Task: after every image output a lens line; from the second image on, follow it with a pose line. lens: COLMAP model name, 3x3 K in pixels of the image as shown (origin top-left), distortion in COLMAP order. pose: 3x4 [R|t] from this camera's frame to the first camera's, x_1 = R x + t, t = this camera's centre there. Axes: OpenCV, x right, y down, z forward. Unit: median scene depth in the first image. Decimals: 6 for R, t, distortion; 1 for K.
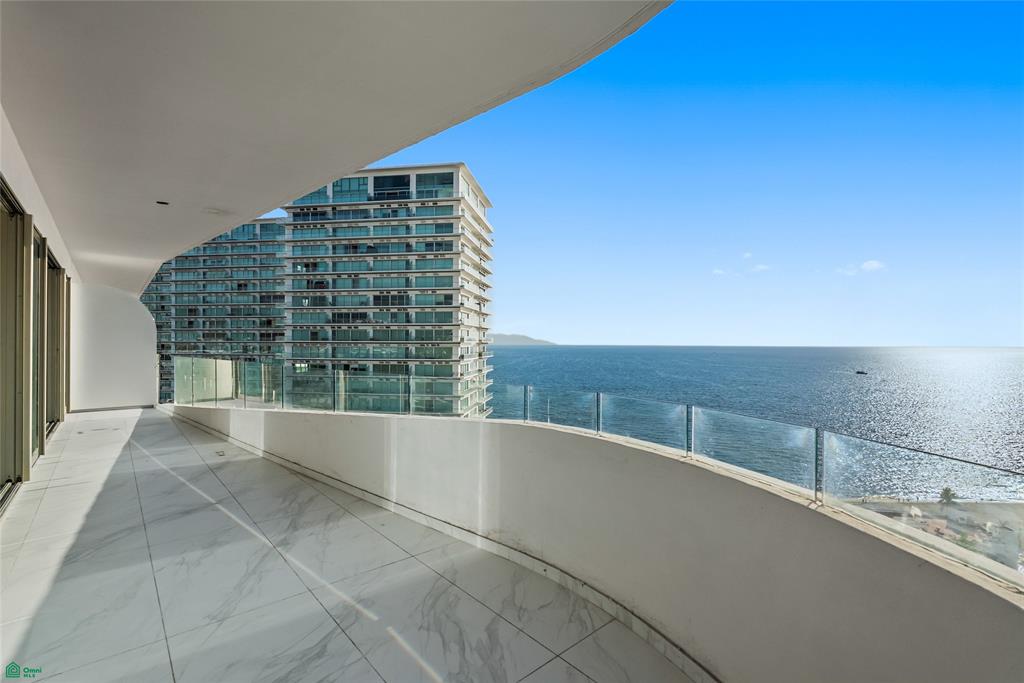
lens RADIAL K [[459.4, 0, 506.2], [0, 459.4, 342.0], [0, 0, 1]] dist [-0.008767, 0.001102]
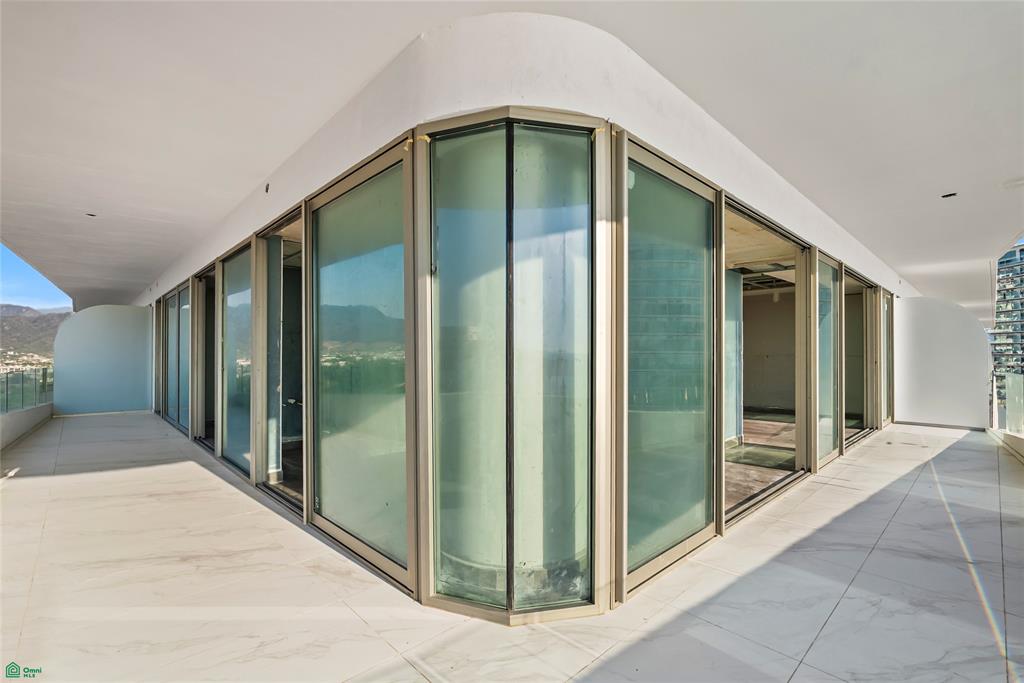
lens RADIAL K [[459.4, 0, 509.6], [0, 459.4, 344.5], [0, 0, 1]] dist [-0.008767, 0.001102]
pose [[0.035629, -0.024486, -0.999065, 0.109904], [0.001284, 0.999700, -0.024456, 0.001703], [0.999364, -0.000411, 0.035650, 0.183742]]
